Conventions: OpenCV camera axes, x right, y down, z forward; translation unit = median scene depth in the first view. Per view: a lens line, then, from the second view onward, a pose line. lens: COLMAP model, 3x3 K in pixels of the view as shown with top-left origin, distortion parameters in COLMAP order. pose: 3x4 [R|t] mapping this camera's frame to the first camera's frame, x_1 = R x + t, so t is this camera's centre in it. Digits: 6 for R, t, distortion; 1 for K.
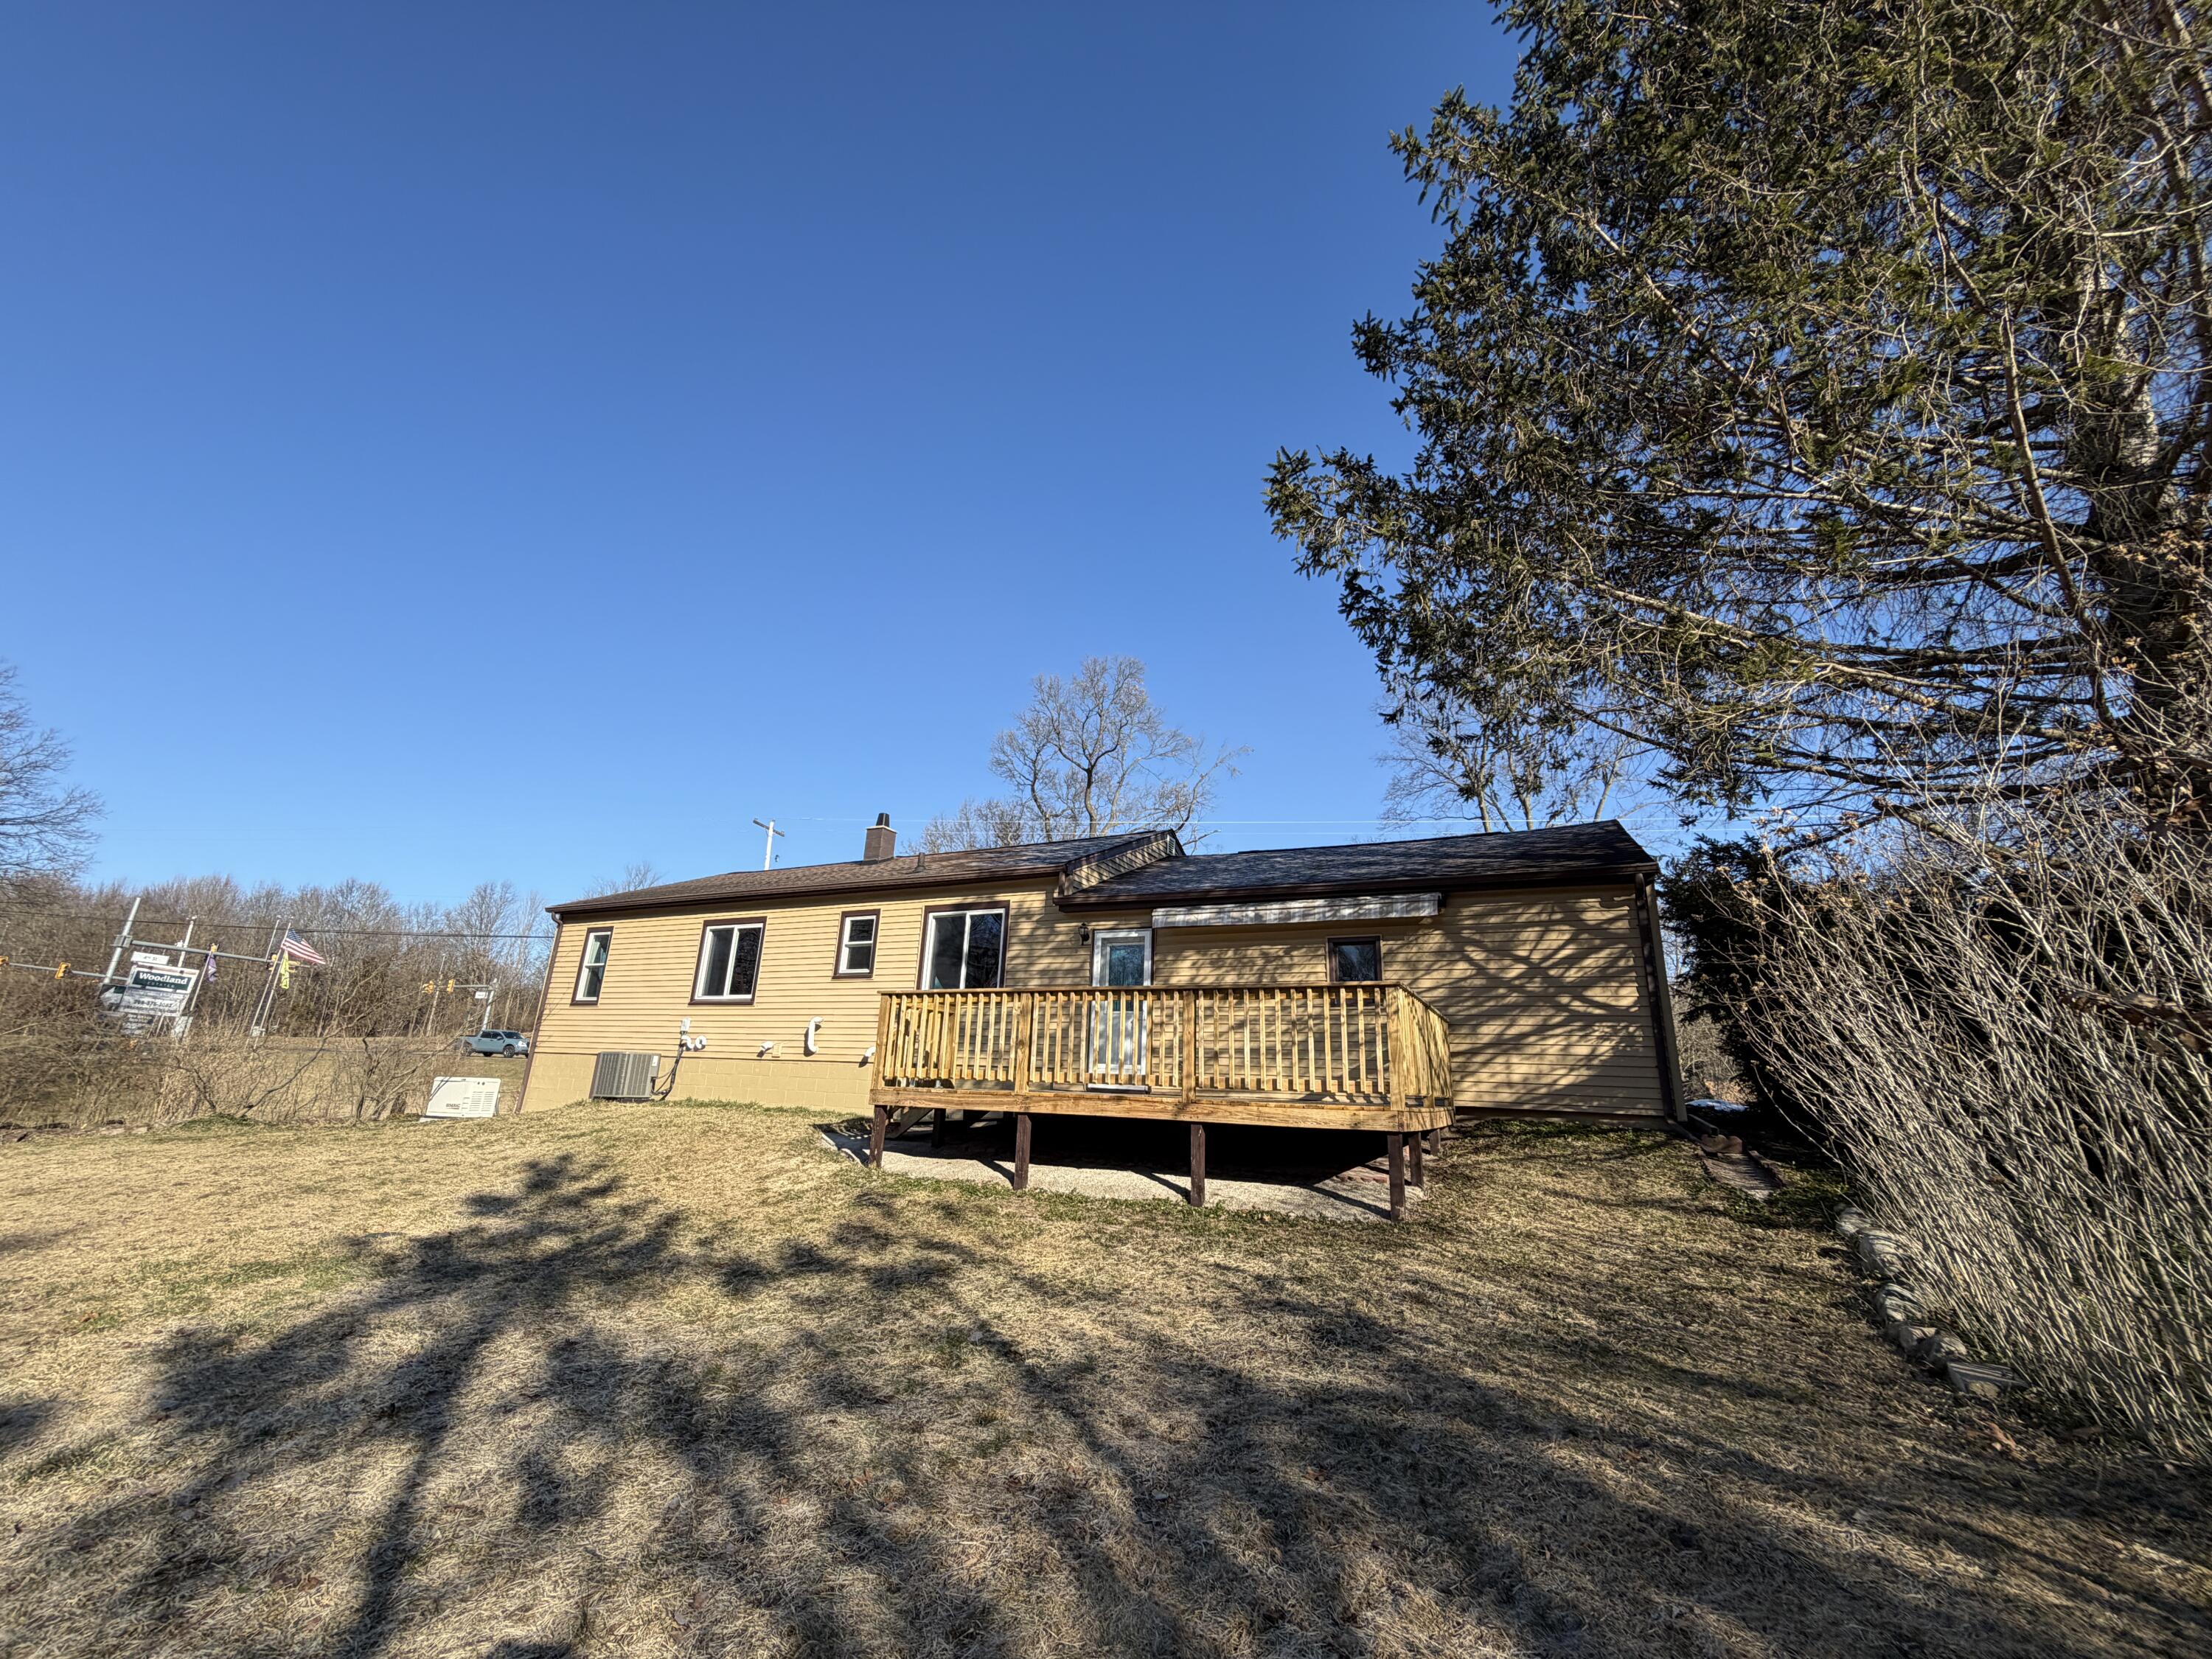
lens RADIAL K [[881.1, 0, 1102.9], [0, 881.1, 829.5], [0, 0, 1]] dist [-0.000516, -0.000194]
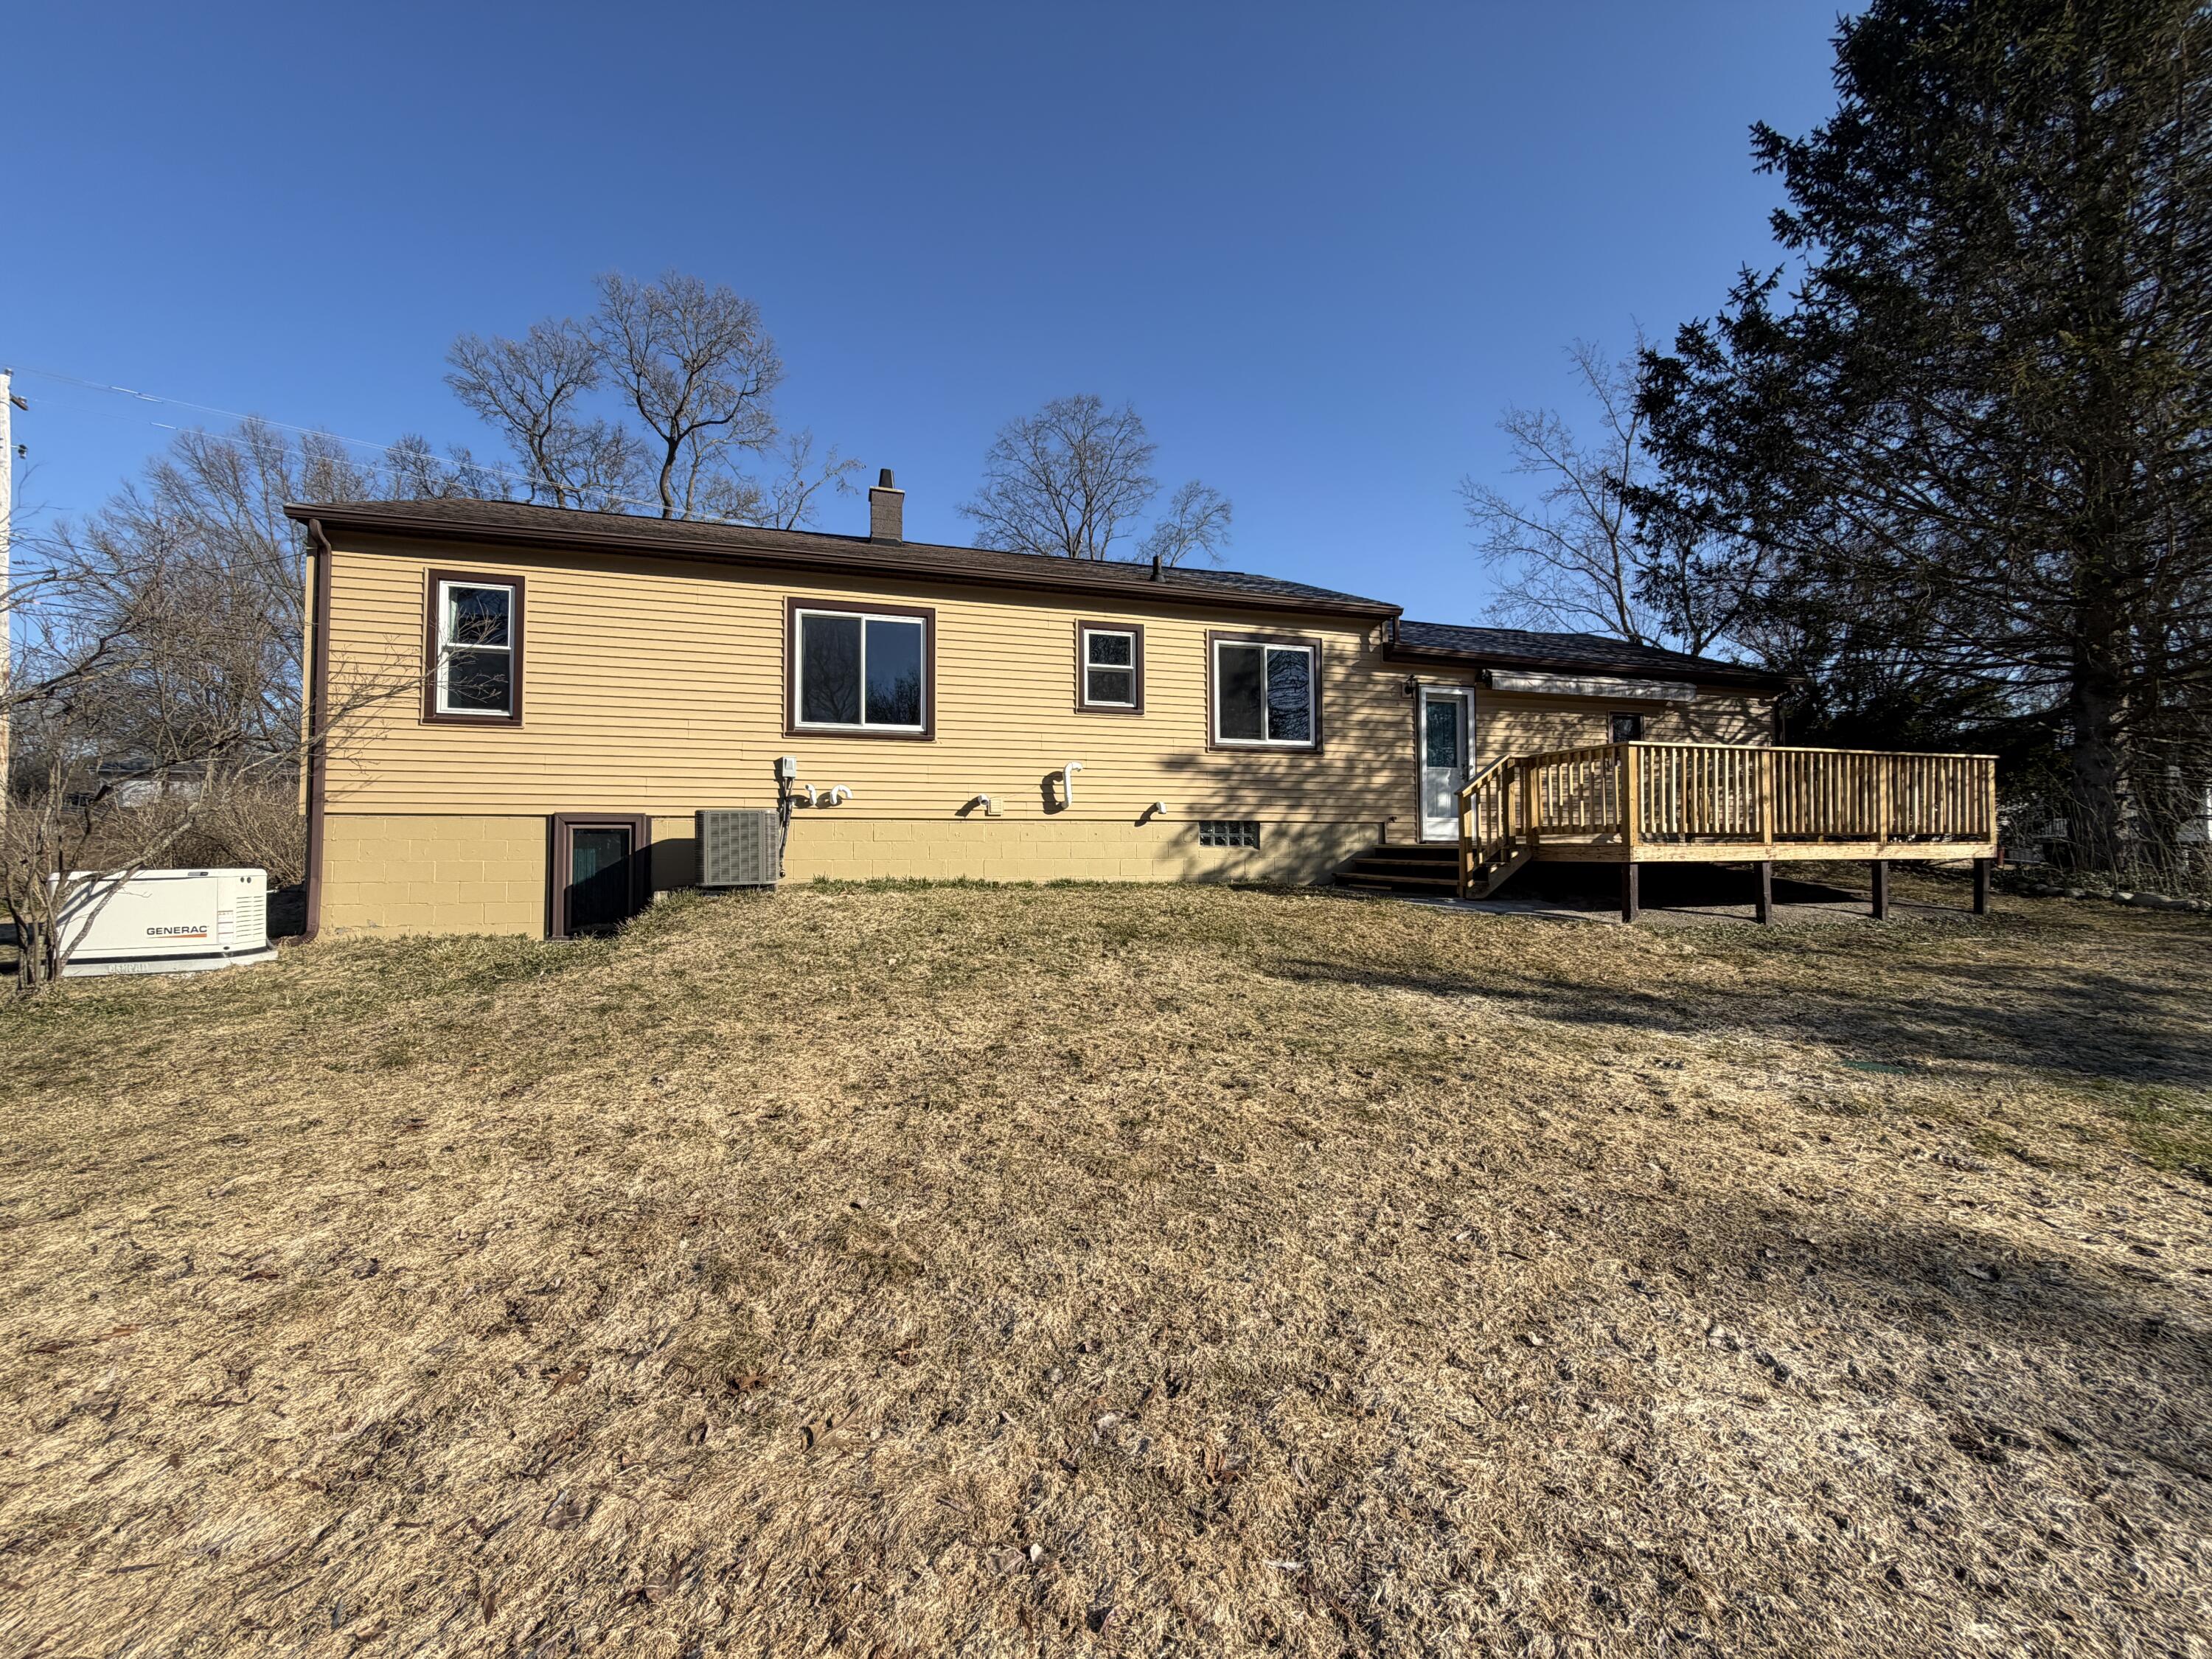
lens RADIAL K [[881.1, 0, 1102.9], [0, 881.1, 829.5], [0, 0, 1]] dist [-0.000516, -0.000194]
pose [[0.727602, -0.024971, 0.685545, -0.908412], [-0.163977, 0.964037, 0.209151, 0.120869], [-0.666114, -0.264592, 0.697340, 0.503971]]
